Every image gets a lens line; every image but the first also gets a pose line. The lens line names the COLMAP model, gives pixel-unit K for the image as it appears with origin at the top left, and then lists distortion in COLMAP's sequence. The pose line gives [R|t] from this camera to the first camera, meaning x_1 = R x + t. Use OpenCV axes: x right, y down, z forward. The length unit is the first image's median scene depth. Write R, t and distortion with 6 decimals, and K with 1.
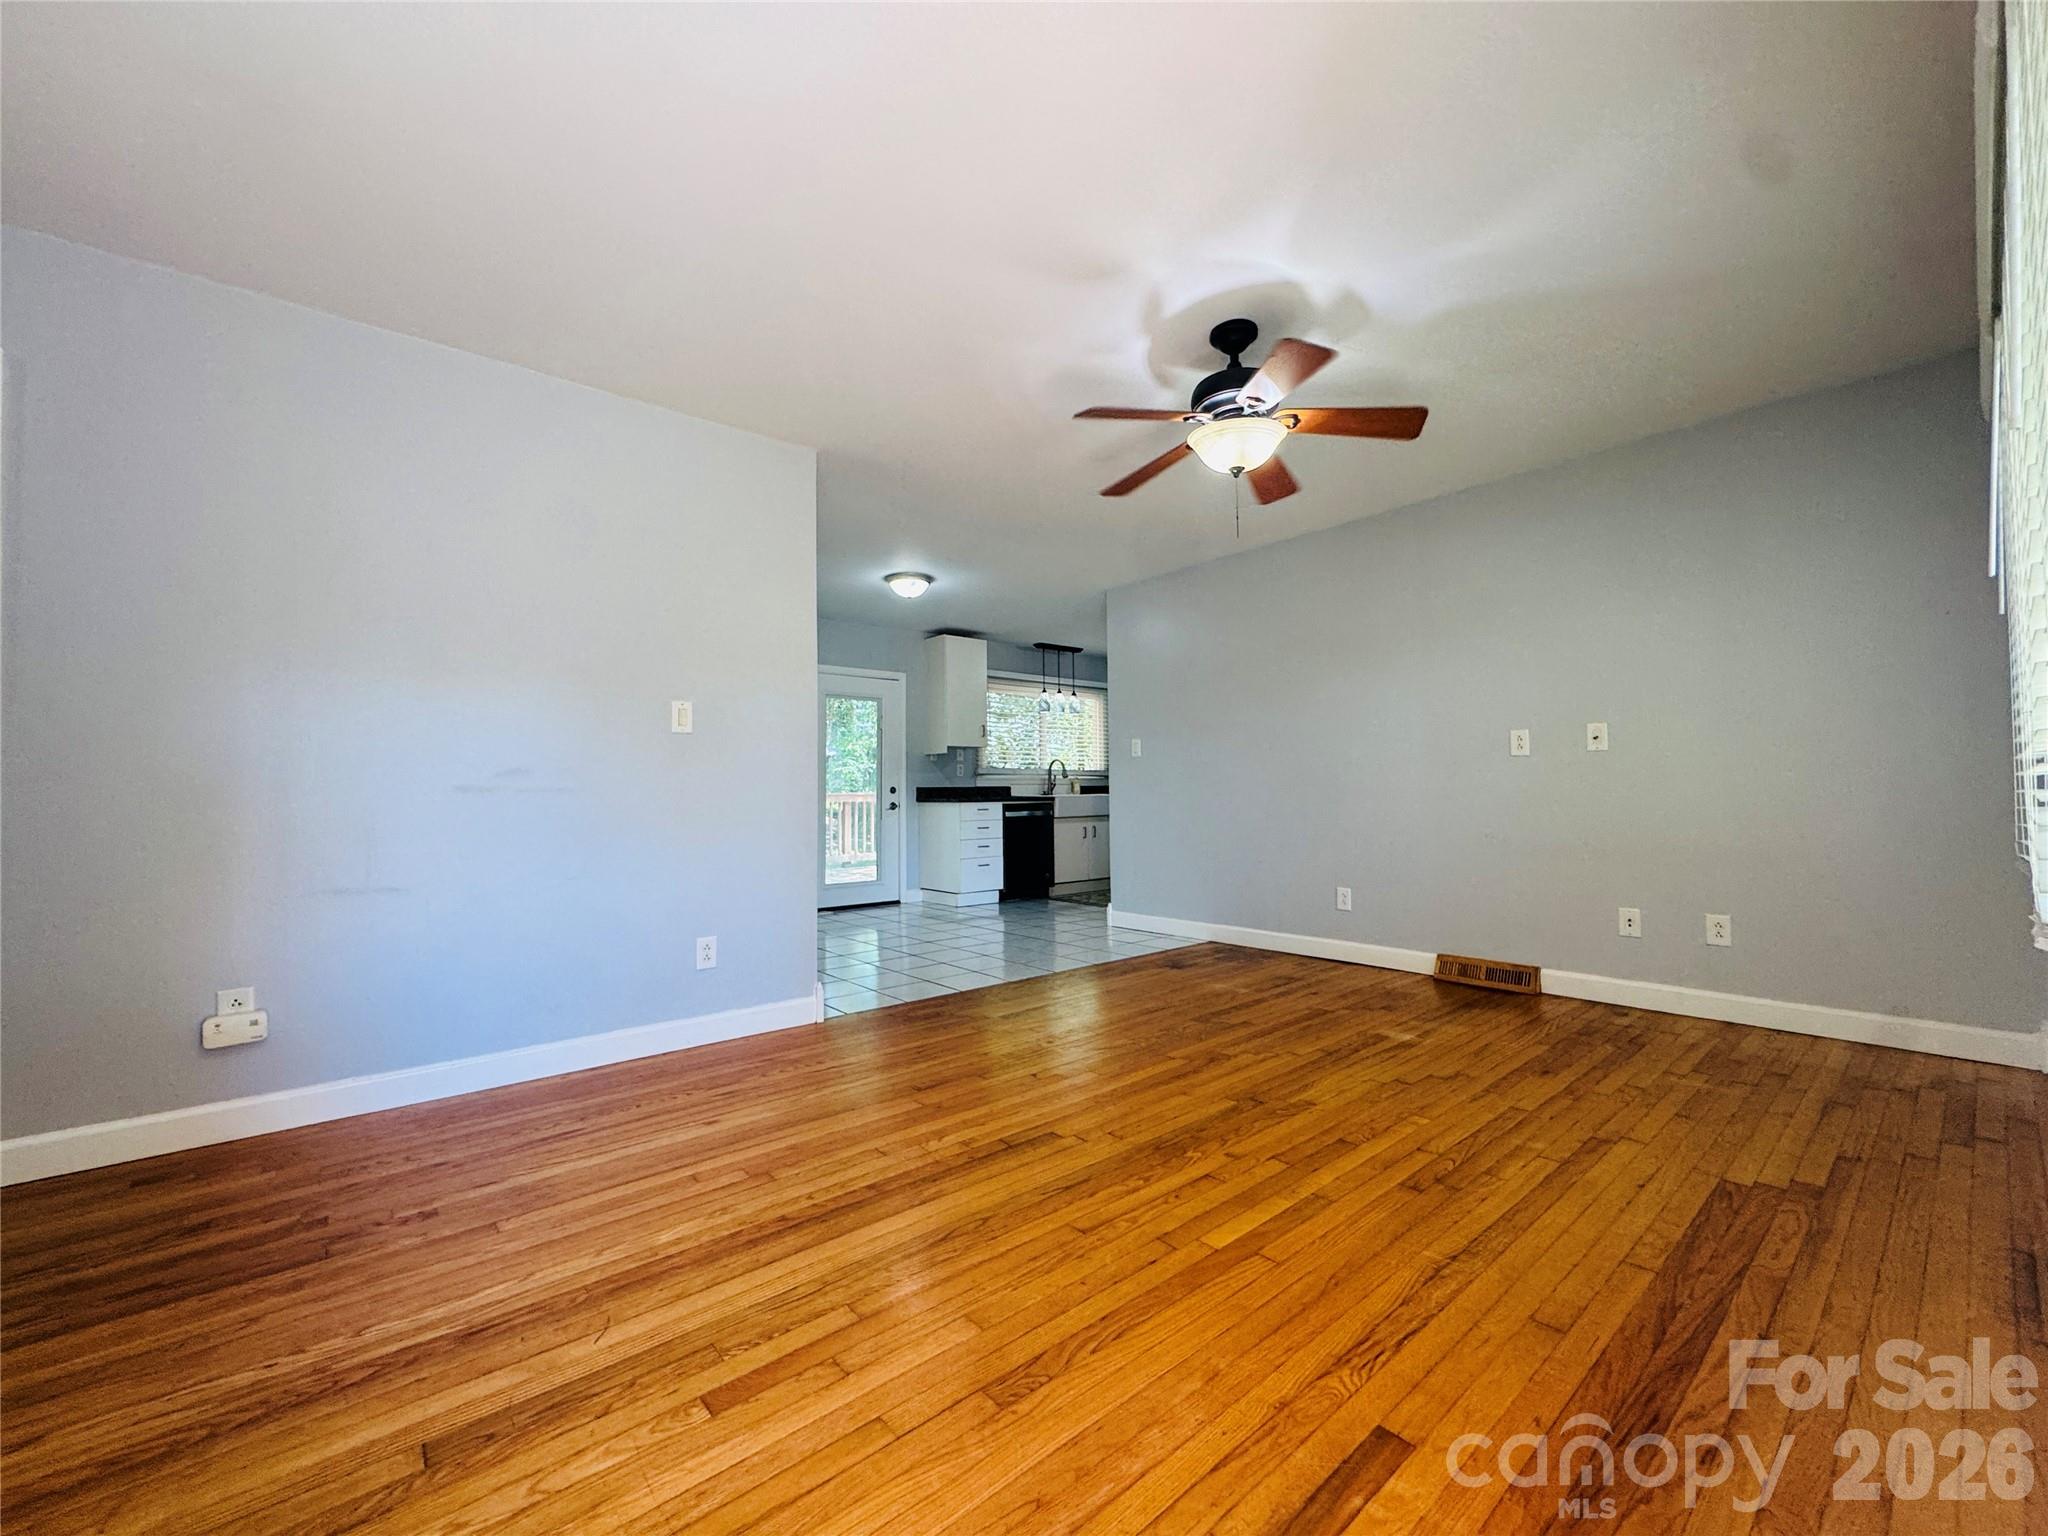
lens RADIAL K [[822.3, 0, 1025.8], [0, 822.3, 767.2], [0, 0, 1]] dist [-0.001594, -0.000186]
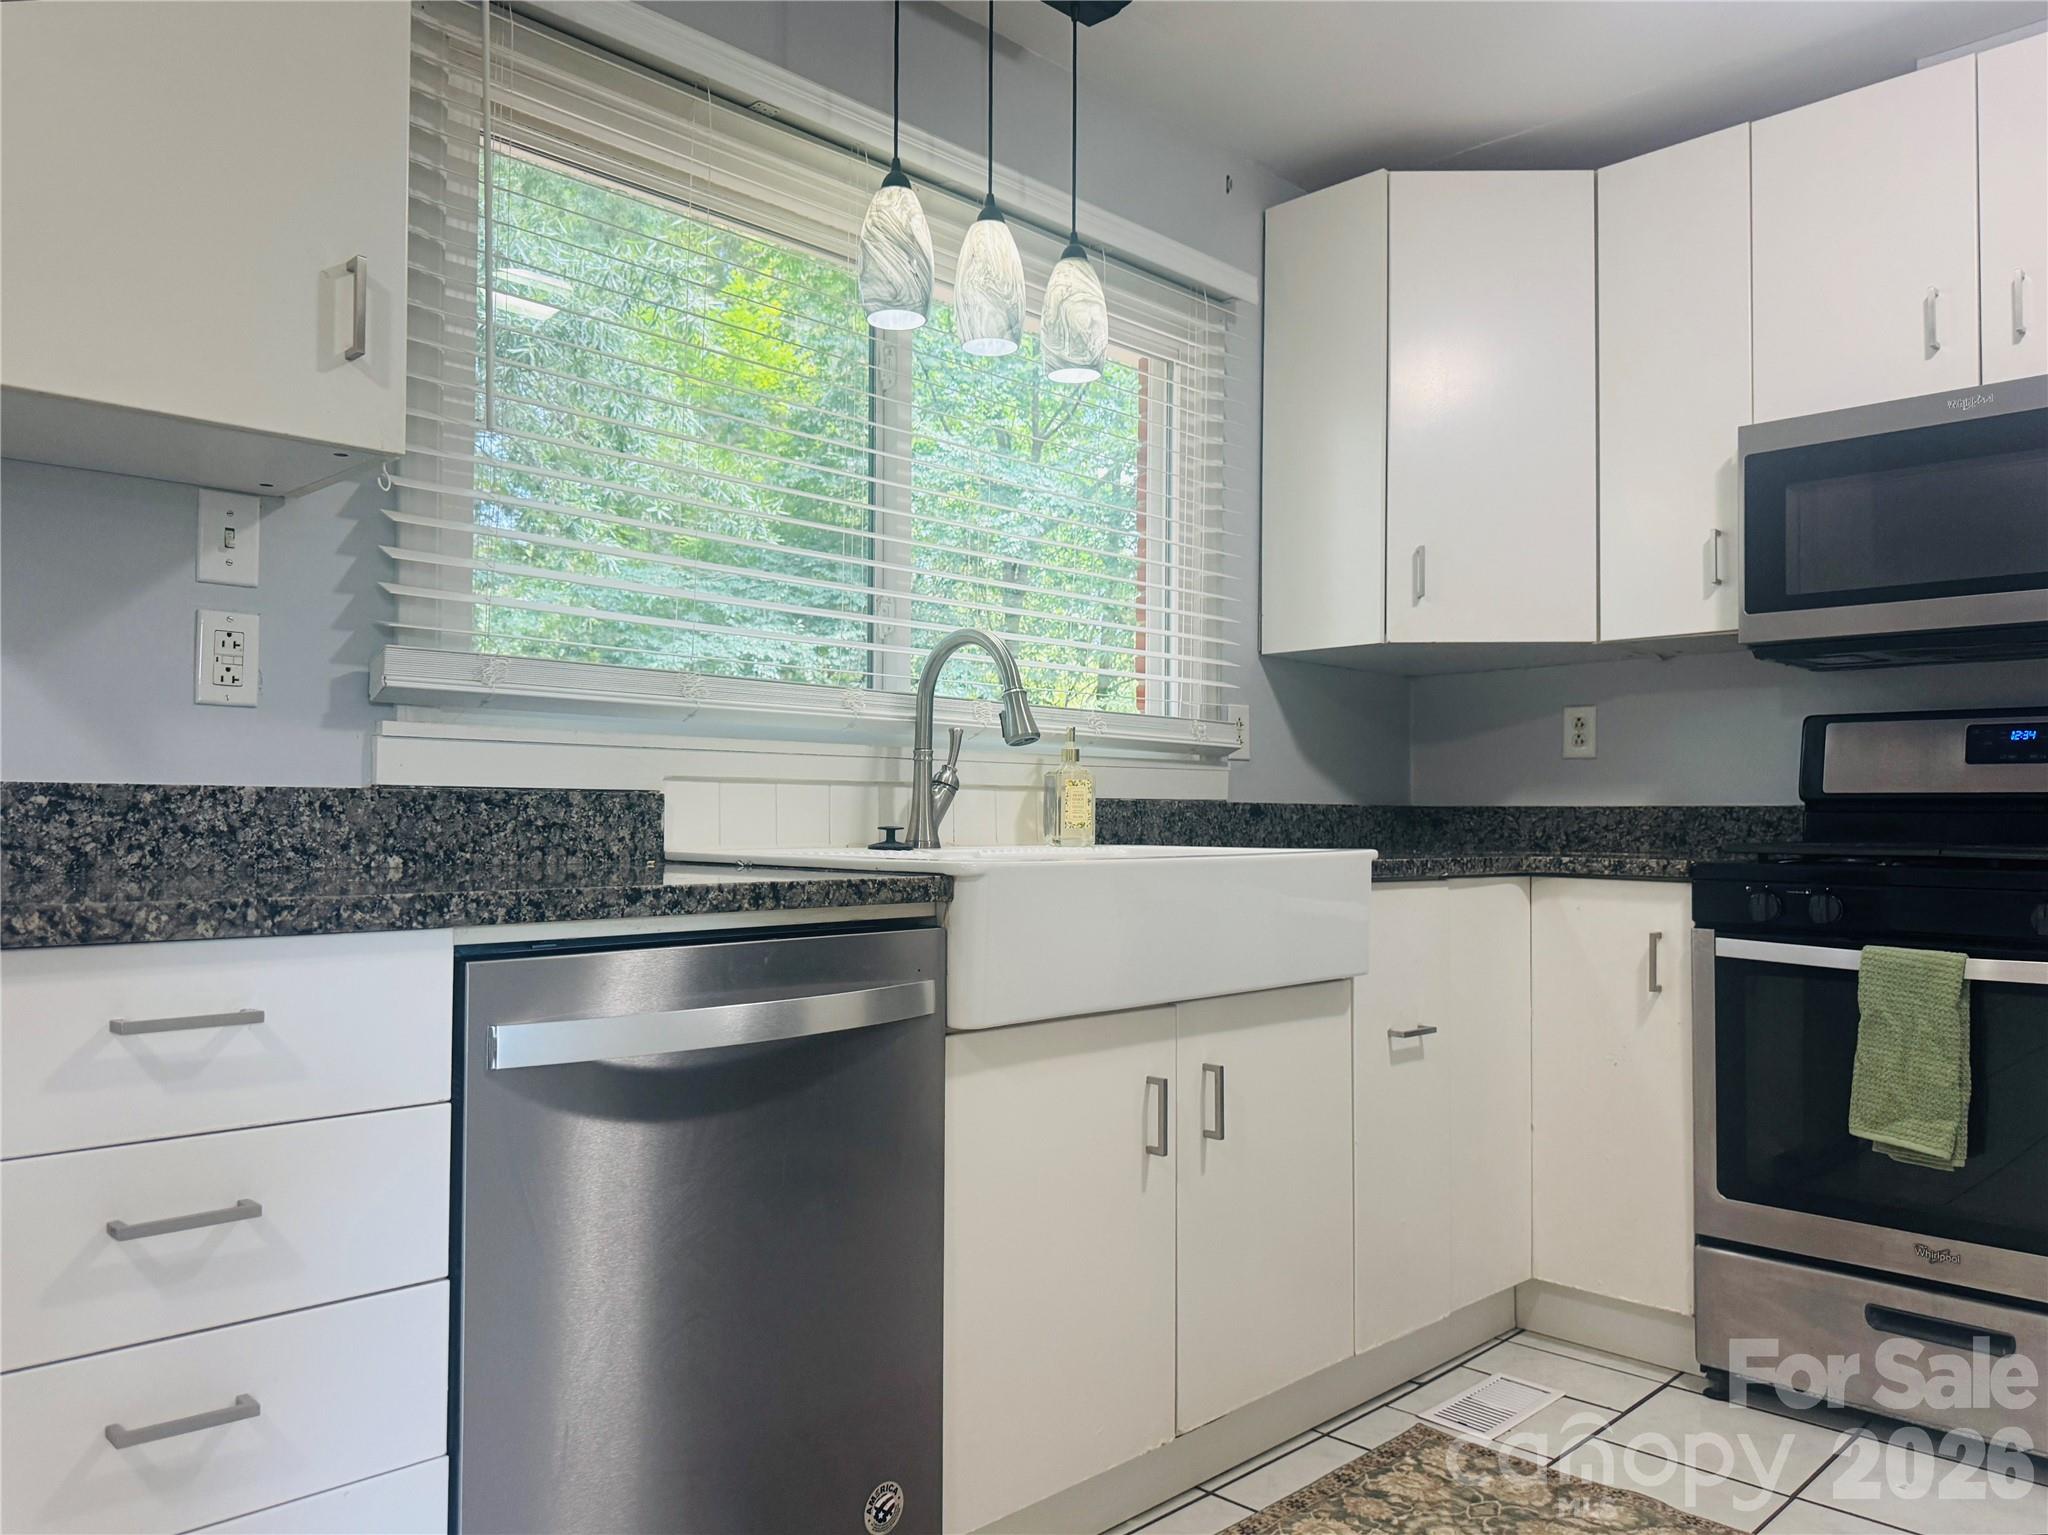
lens RADIAL K [[1482.1, 0, 1017.1], [0, 1482.1, 778.3], [0, 0, 1]] dist [0.102118, -0.151737]
pose [[0.995963, 0.018813, 0.087773, 0.056866], [-0.019193, 0.999810, 0.003489, 0.047905], [-0.087690, -0.005160, 0.996134, 1.838724]]
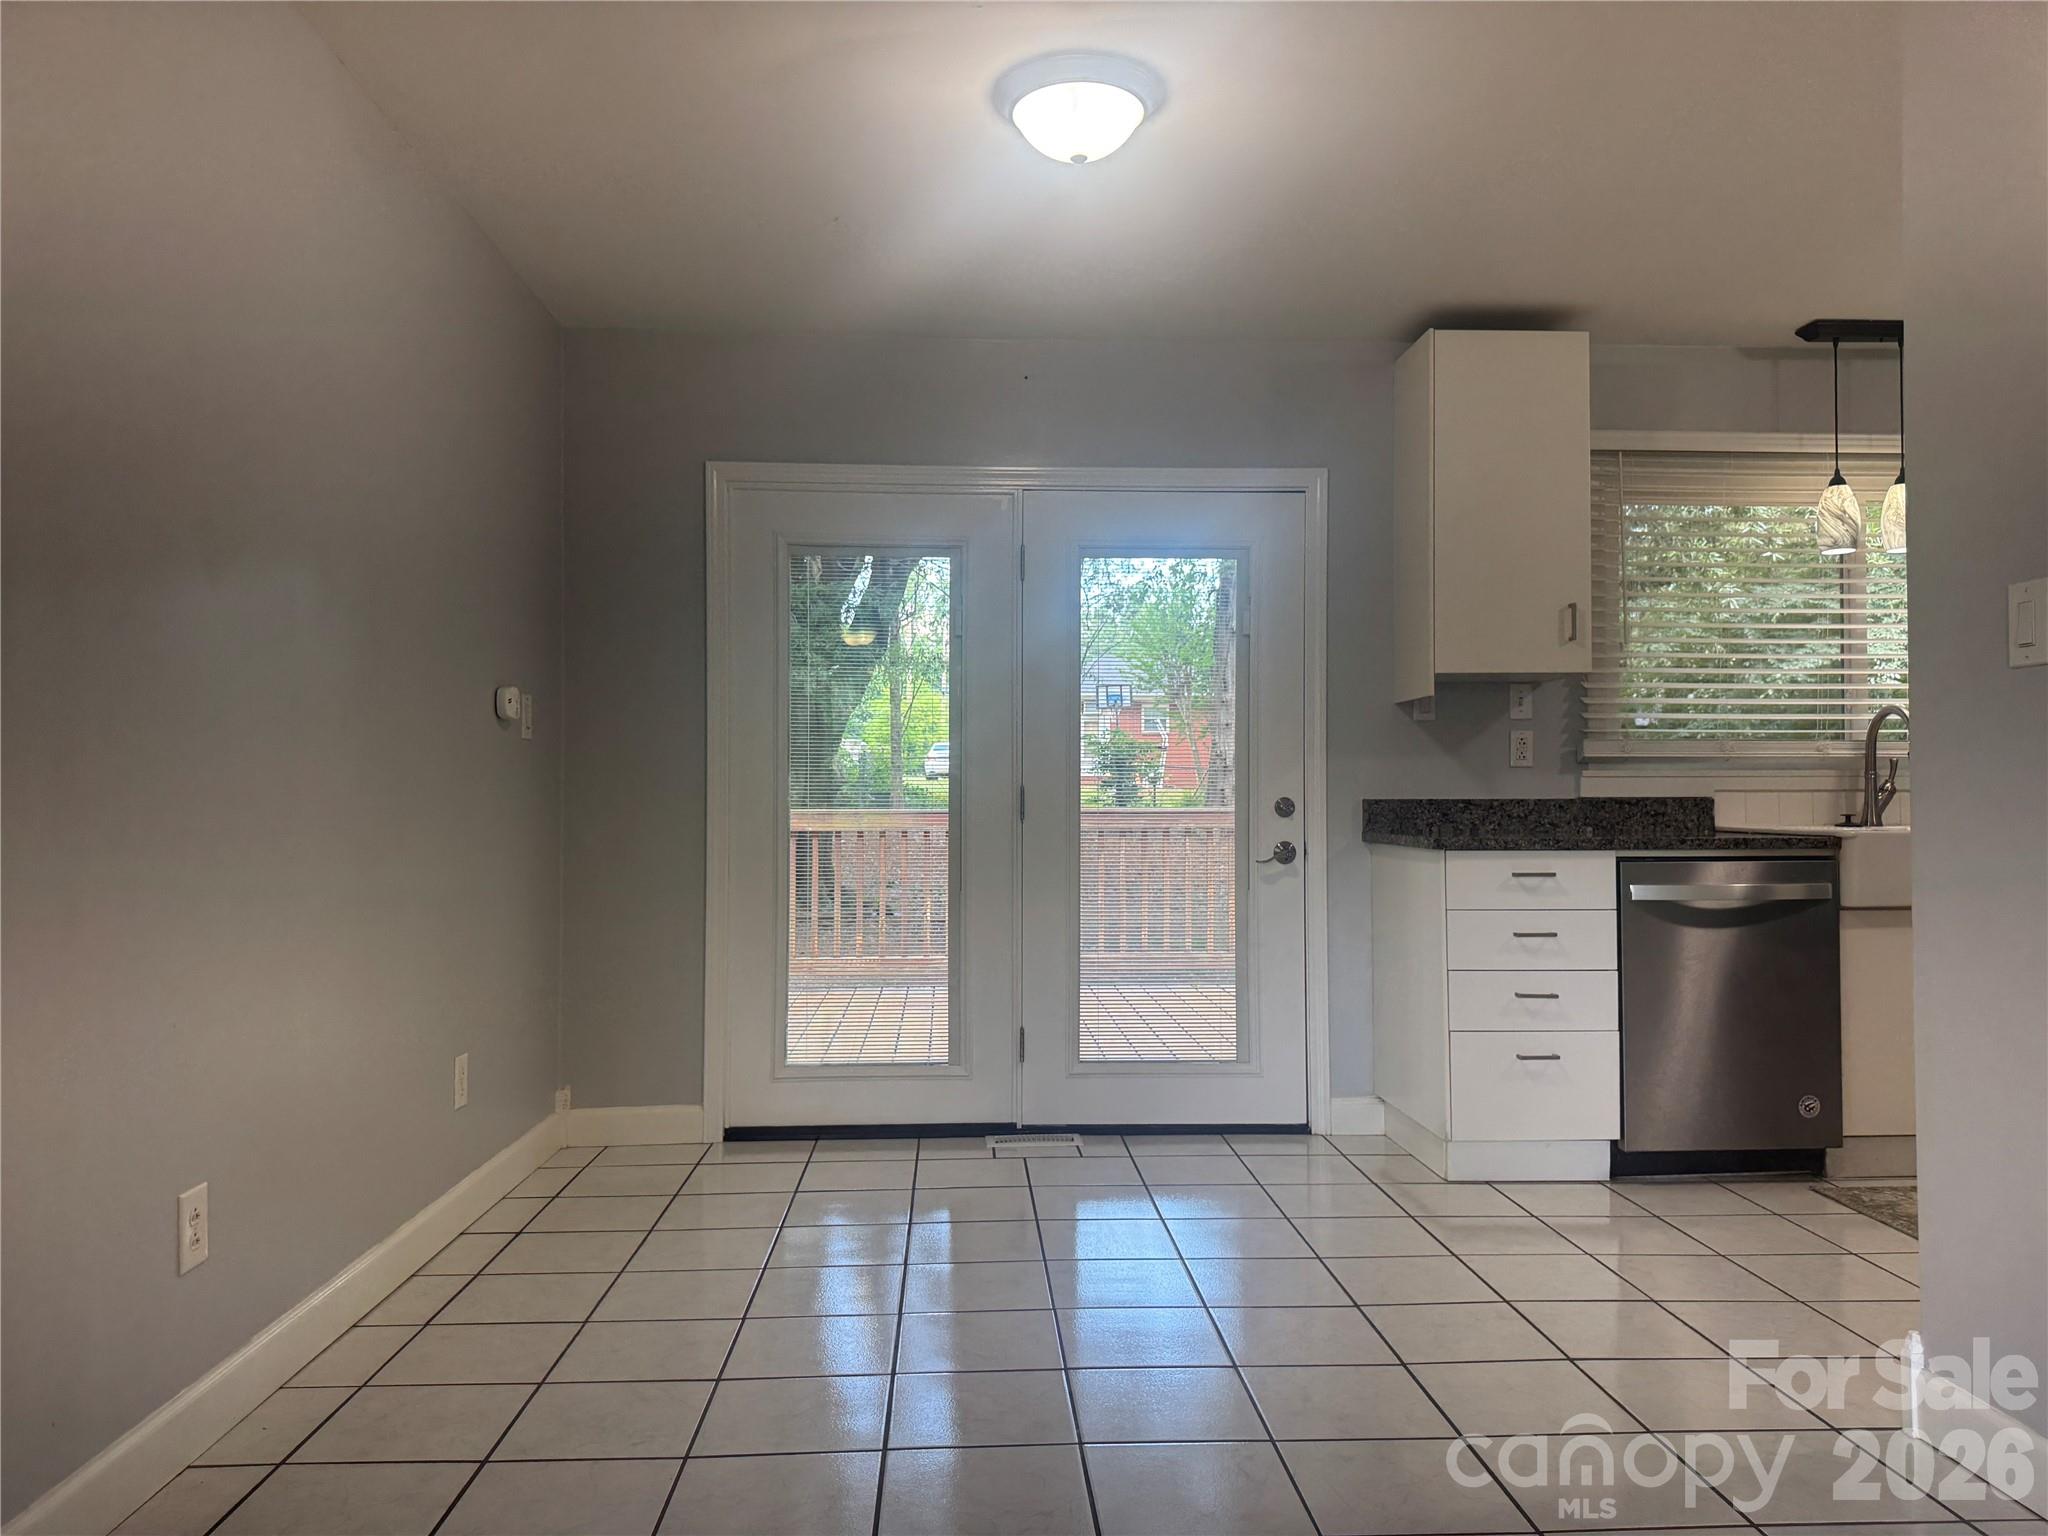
lens RADIAL K [[1448.3, 0, 1037.0], [0, 1448.3, 772.8], [0, 0, 1]] dist [0.113072, -0.186075]
pose [[0.801042, -0.001924, -0.598604, 0.284104], [0.013150, 0.999810, 0.014383, 0.006152], [0.598463, -0.019393, 0.800916, 1.001310]]
